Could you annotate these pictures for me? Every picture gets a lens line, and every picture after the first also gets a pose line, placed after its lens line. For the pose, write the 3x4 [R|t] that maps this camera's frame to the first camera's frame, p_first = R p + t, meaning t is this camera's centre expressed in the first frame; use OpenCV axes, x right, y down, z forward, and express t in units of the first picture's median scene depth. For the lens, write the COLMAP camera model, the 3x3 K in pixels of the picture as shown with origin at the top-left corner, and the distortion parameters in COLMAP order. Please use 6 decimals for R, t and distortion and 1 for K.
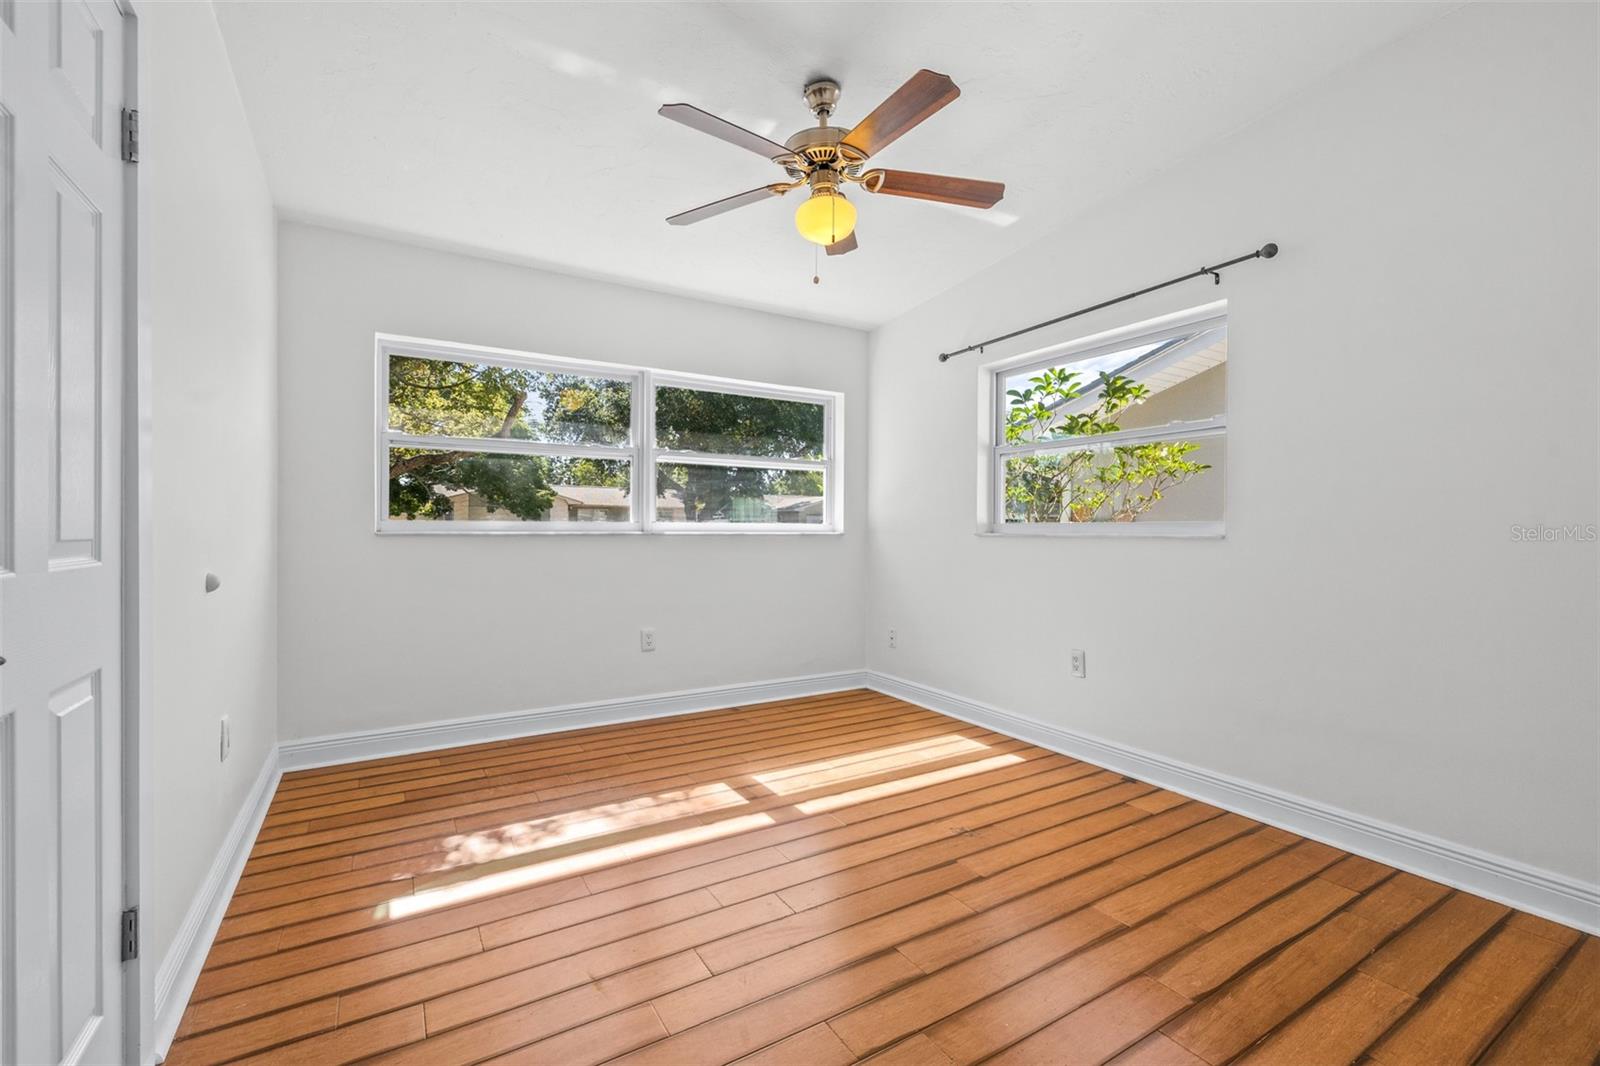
lens RADIAL K [[679.6, 0, 800.0], [0, 679.6, 533.0], [0, 0, 1]] dist [0.001628, -0.000759]
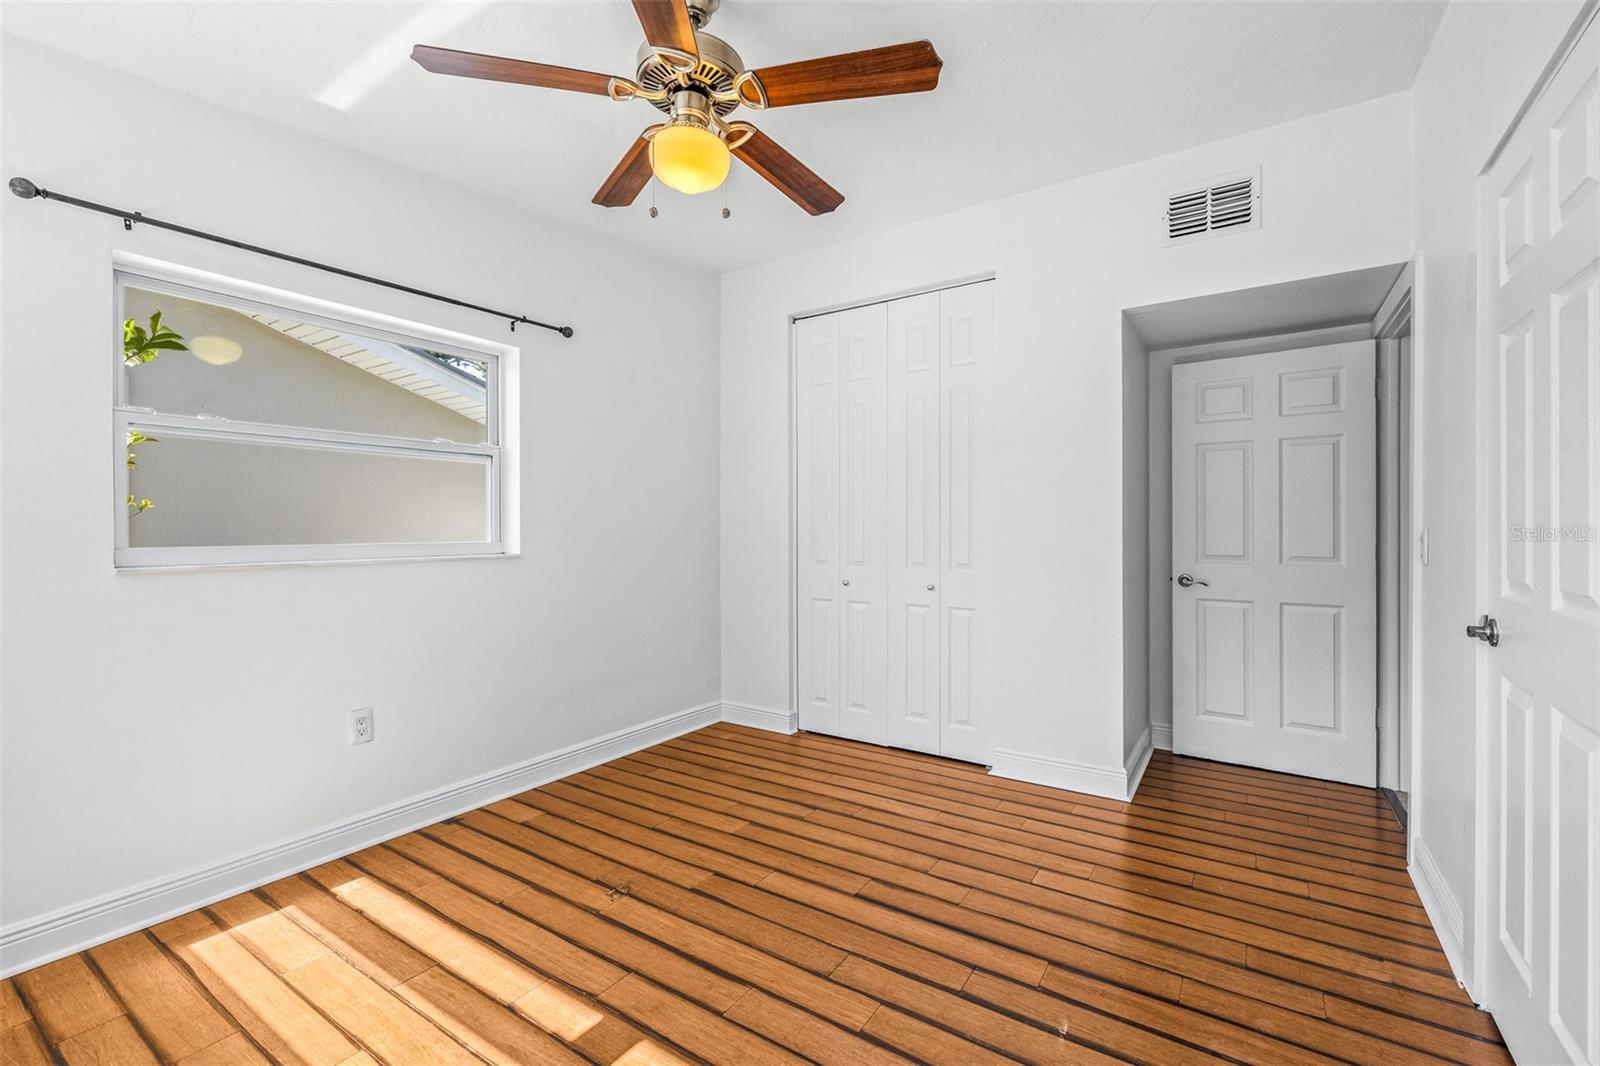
lens RADIAL K [[695.7, 0, 797.7], [0, 695.7, 556.0], [0, 0, 1]] dist [-0.000397, -0.000349]
pose [[-0.418038, -0.044778, 0.907325, -0.661555], [0.007749, 0.998572, 0.052852, -0.054455], [-0.908396, 0.029125, -0.417095, 1.125504]]
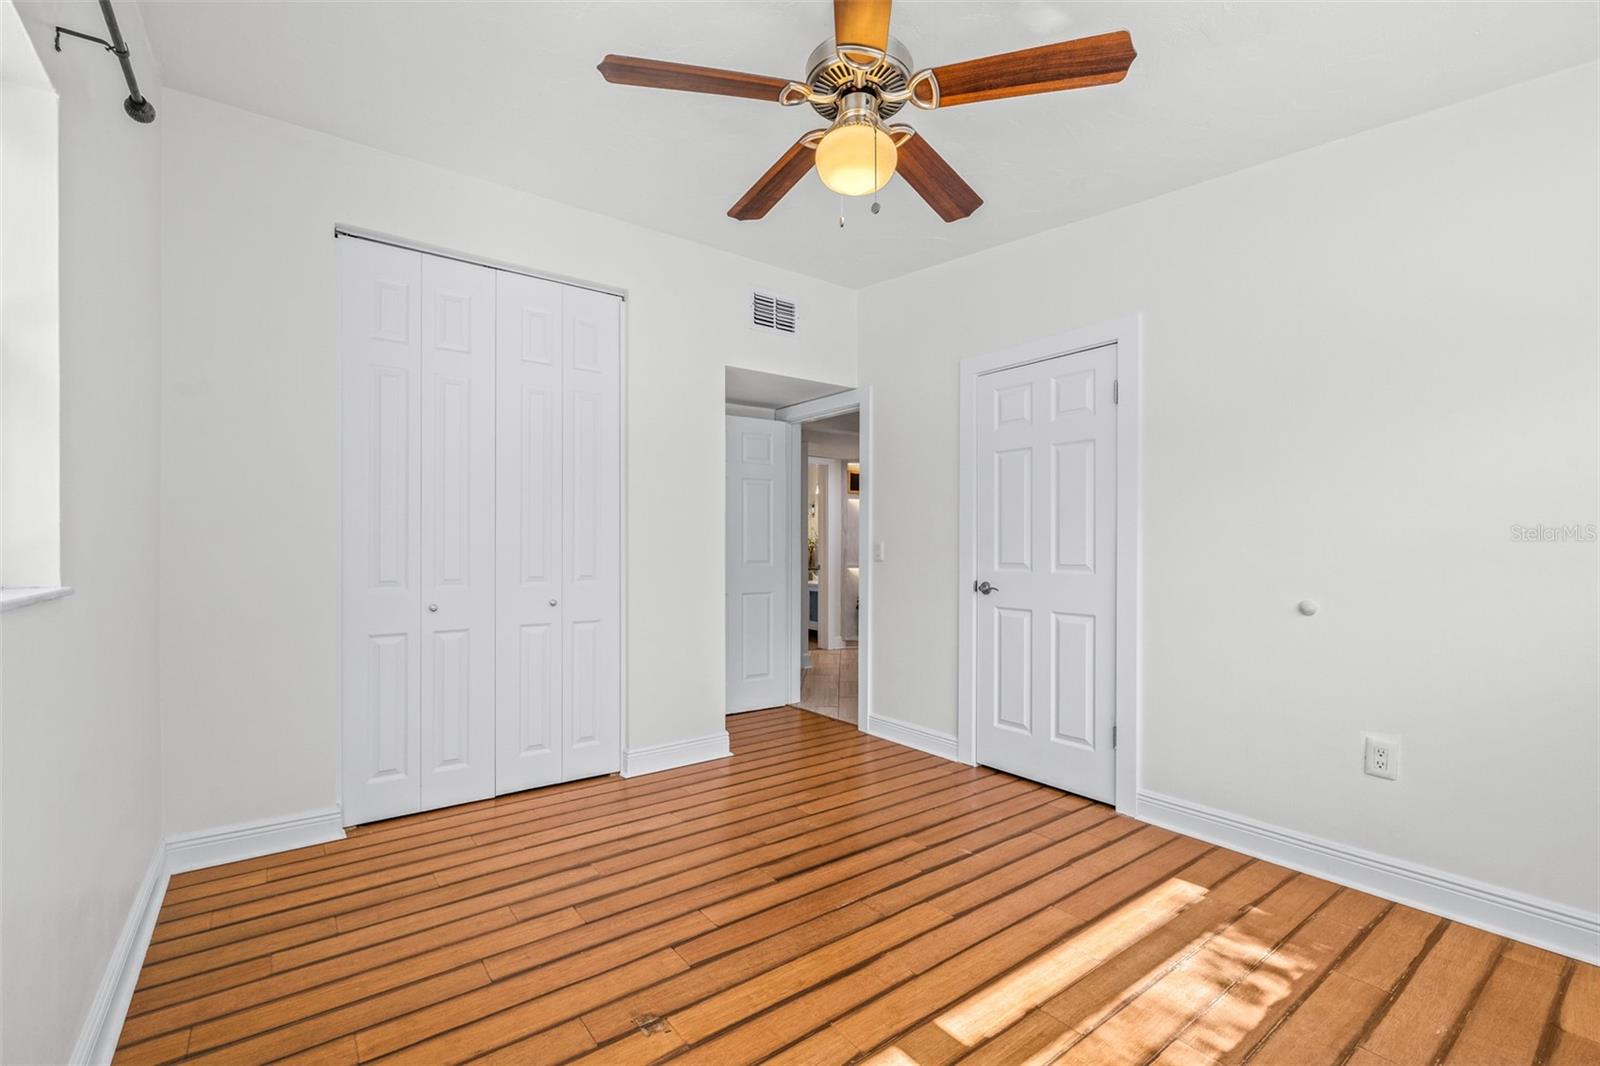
lens RADIAL K [[701.9, 0, 805.4], [0, 701.9, 574.0], [0, 0, 1]] dist [-0.002589, -0.000226]
pose [[-0.994436, -0.004694, -0.105240, 0.161584], [-0.010140, 0.998633, 0.051274, -0.040582], [0.104855, 0.052056, -0.993124, 1.633955]]
